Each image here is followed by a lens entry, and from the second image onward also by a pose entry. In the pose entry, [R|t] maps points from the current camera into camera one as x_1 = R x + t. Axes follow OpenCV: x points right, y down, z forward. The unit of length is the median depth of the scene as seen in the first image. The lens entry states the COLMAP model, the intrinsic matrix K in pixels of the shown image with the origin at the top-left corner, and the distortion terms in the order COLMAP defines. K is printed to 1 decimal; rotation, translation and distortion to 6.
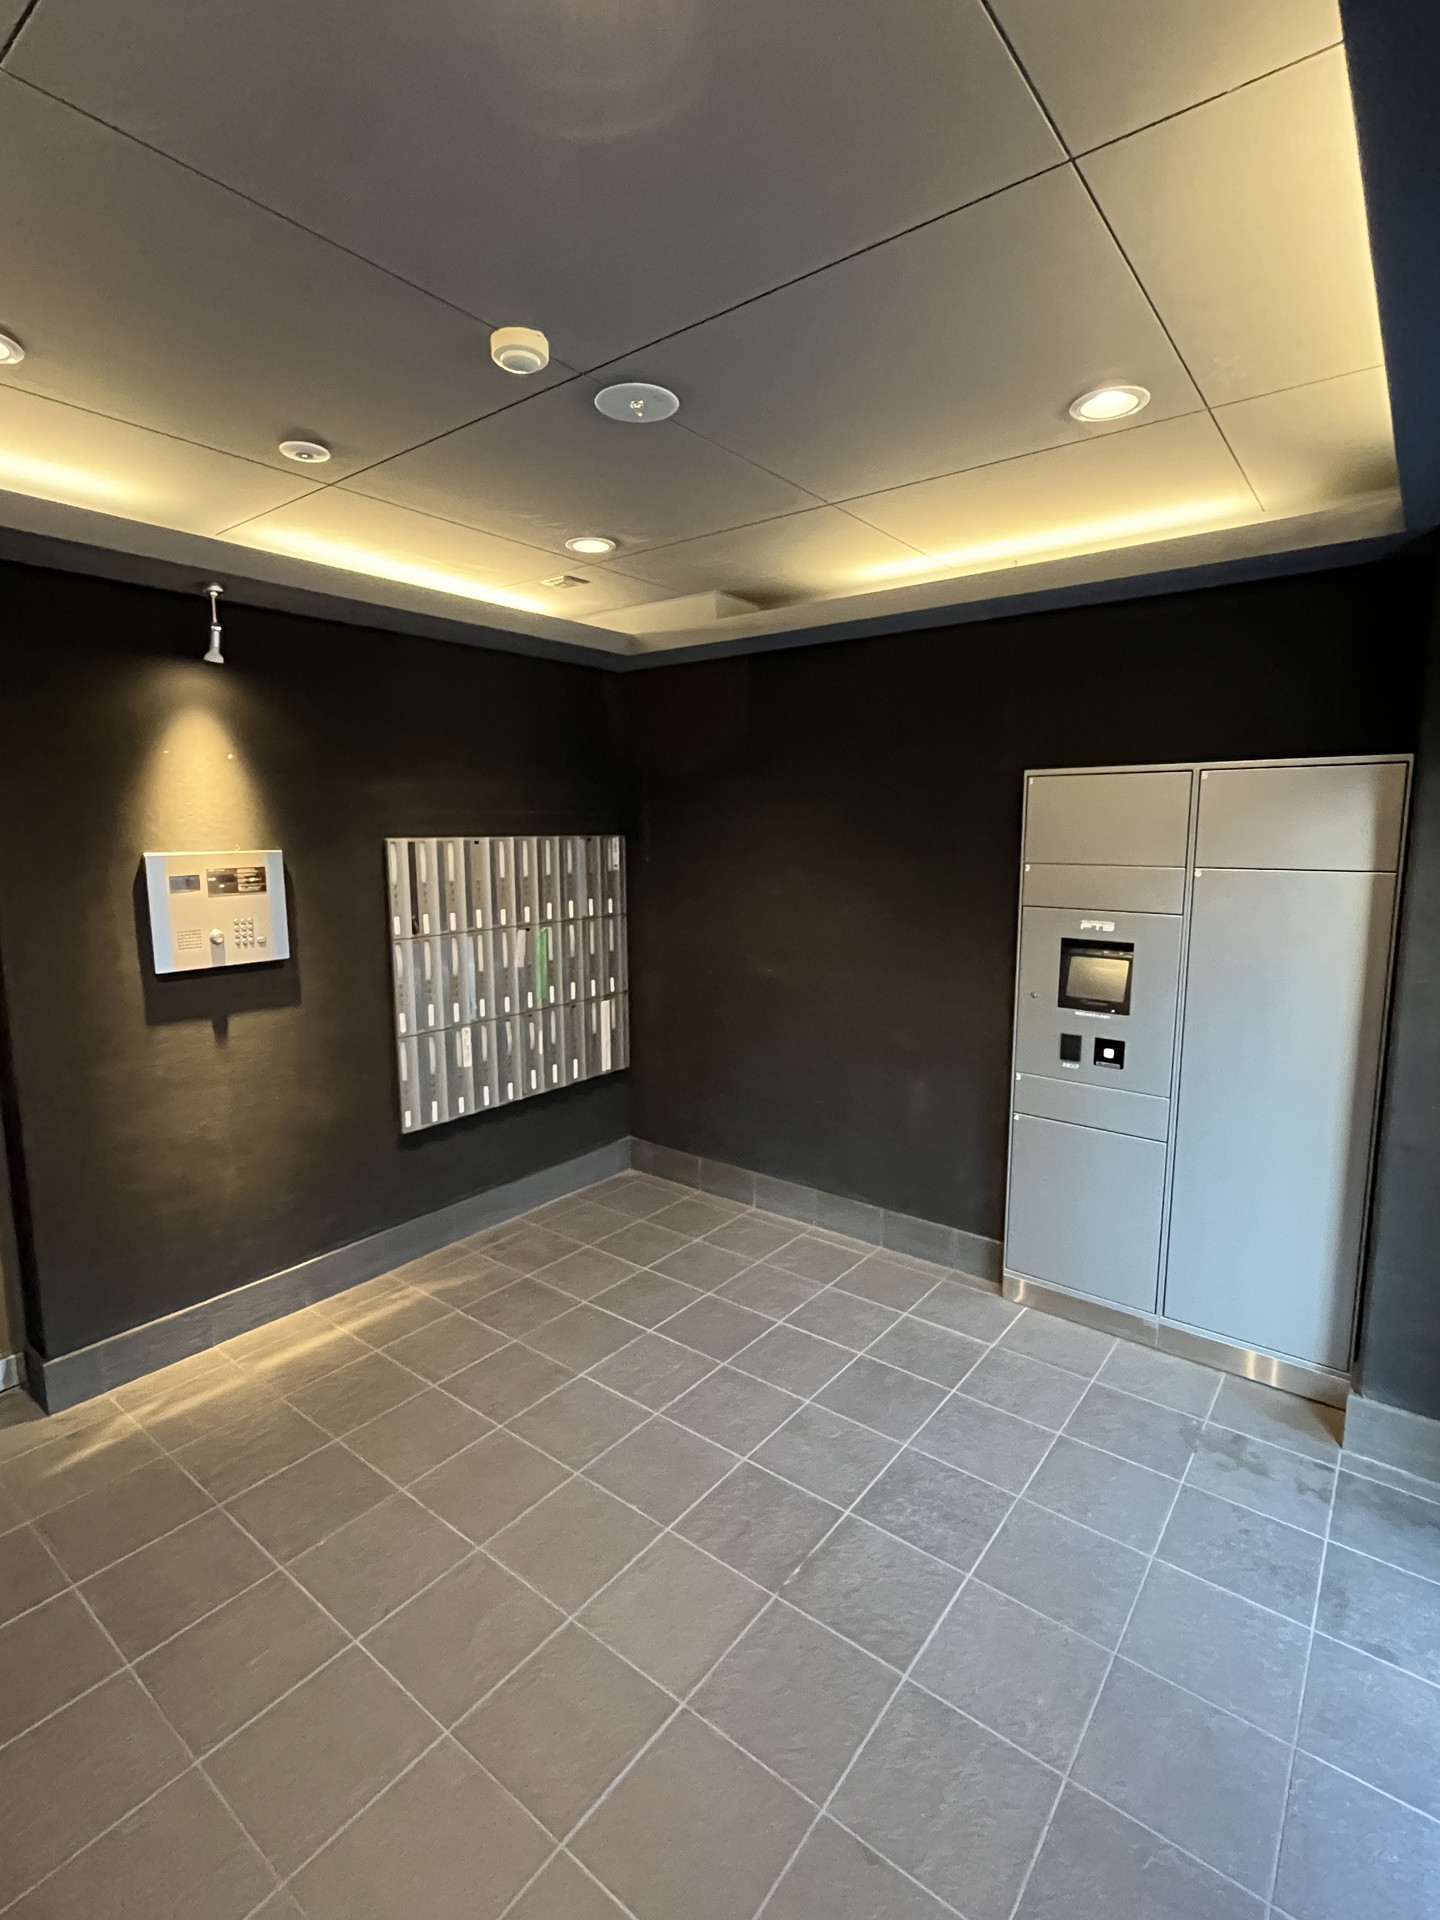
lens RADIAL K [[914.9, 0, 719.8], [0, 914.9, 952.3], [0, 0, 1]] dist [-0.000470, -0.000092]
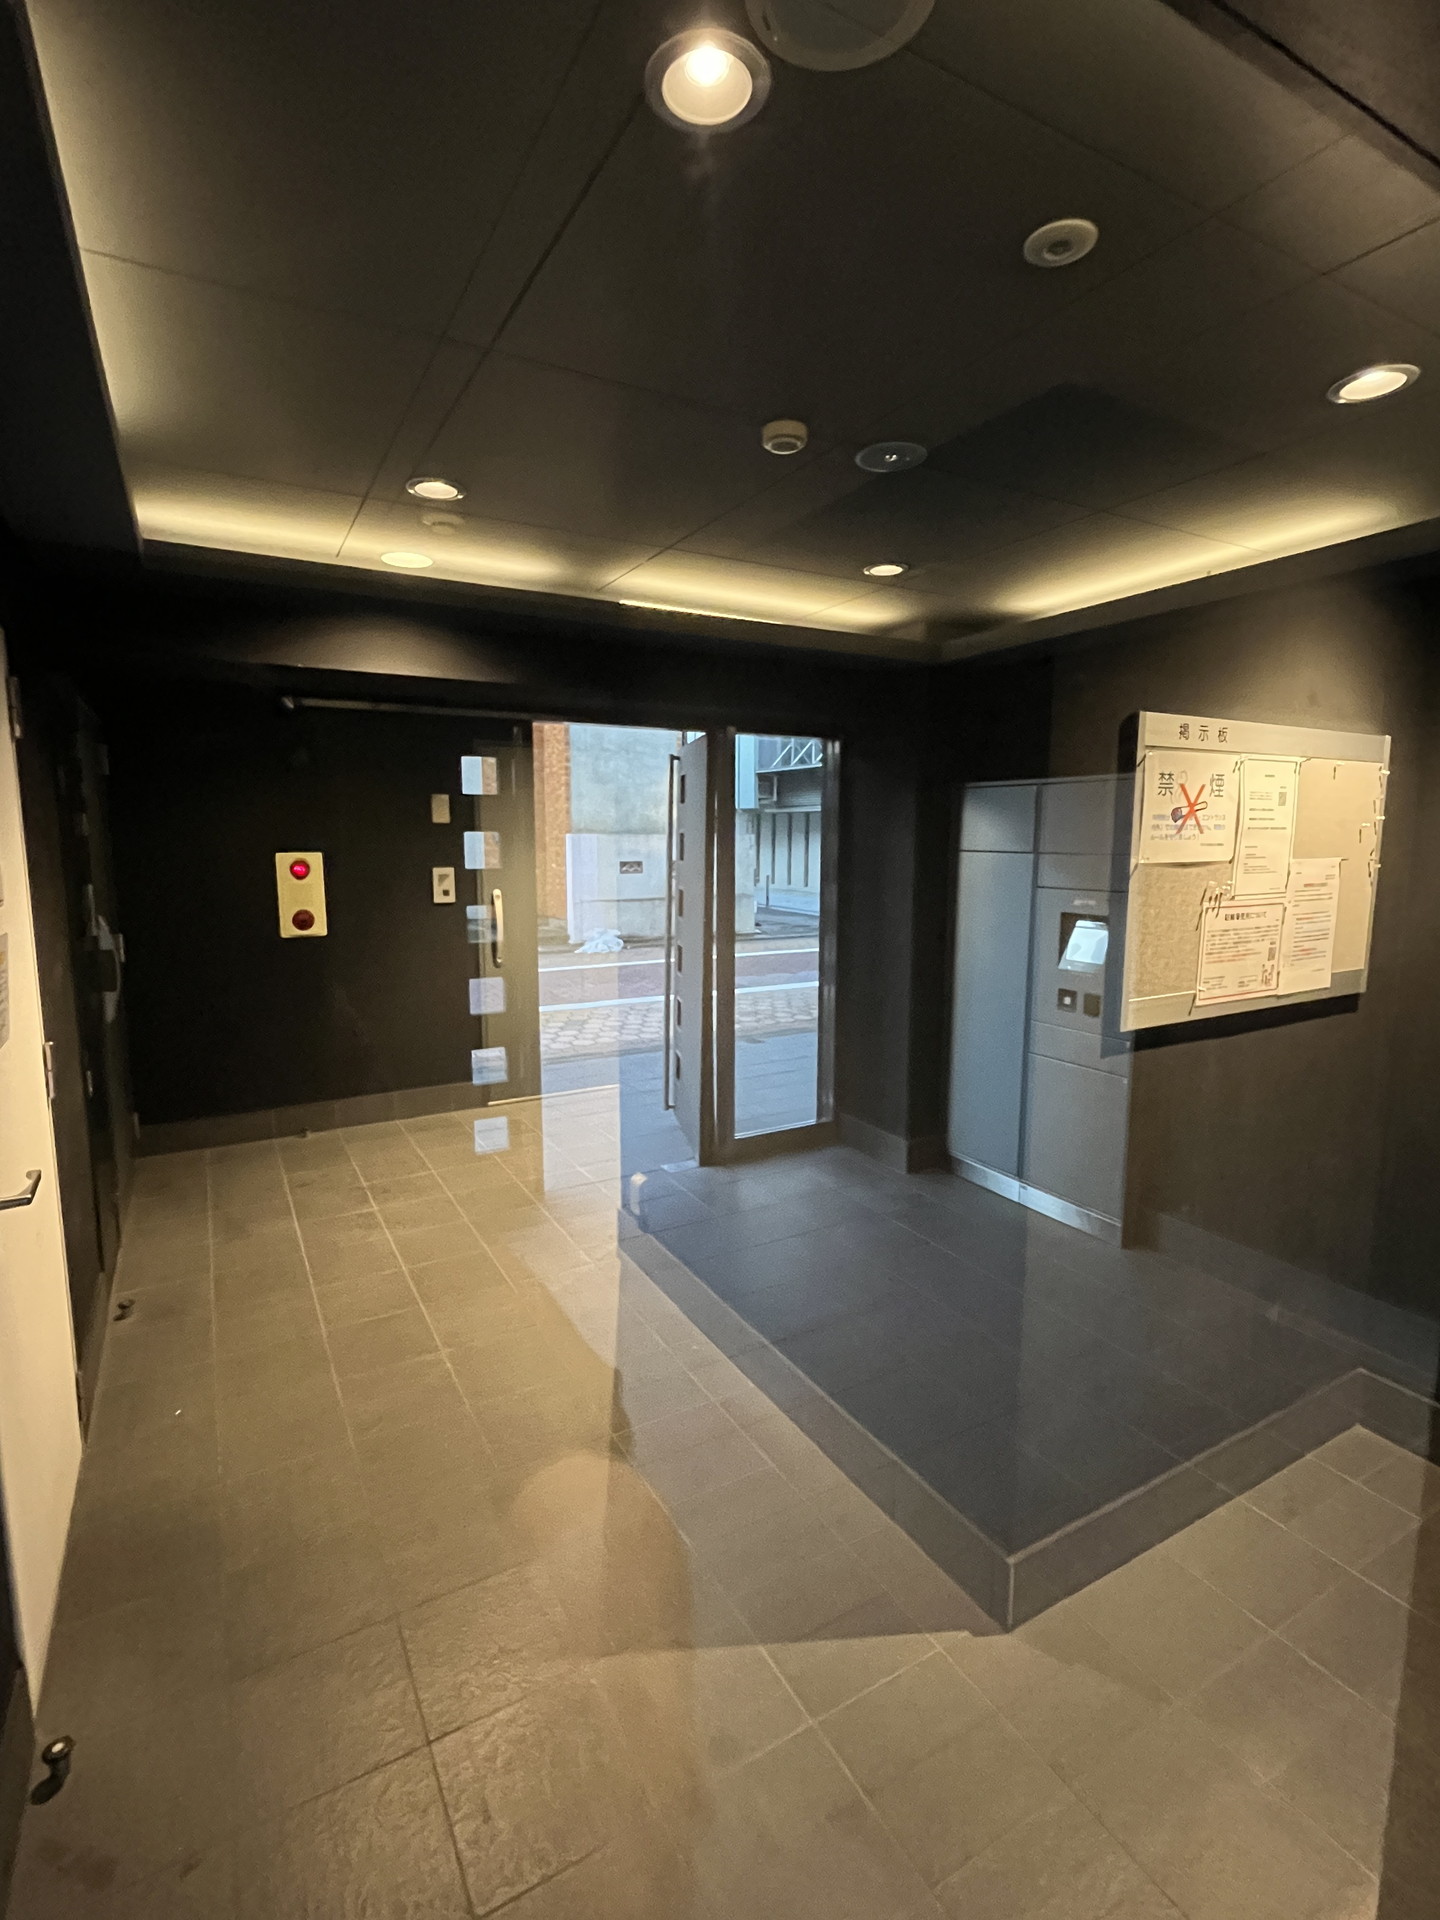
lens RADIAL K [[914.9, 0, 712.5], [0, 914.9, 962.9], [0, 0, 1]] dist [-0.000470, -0.000092]
pose [[0.917340, 0.057394, -0.393946, 0.130481], [-0.050872, 0.998340, 0.026987, 0.013256], [0.394841, -0.004715, 0.918737, -0.105794]]
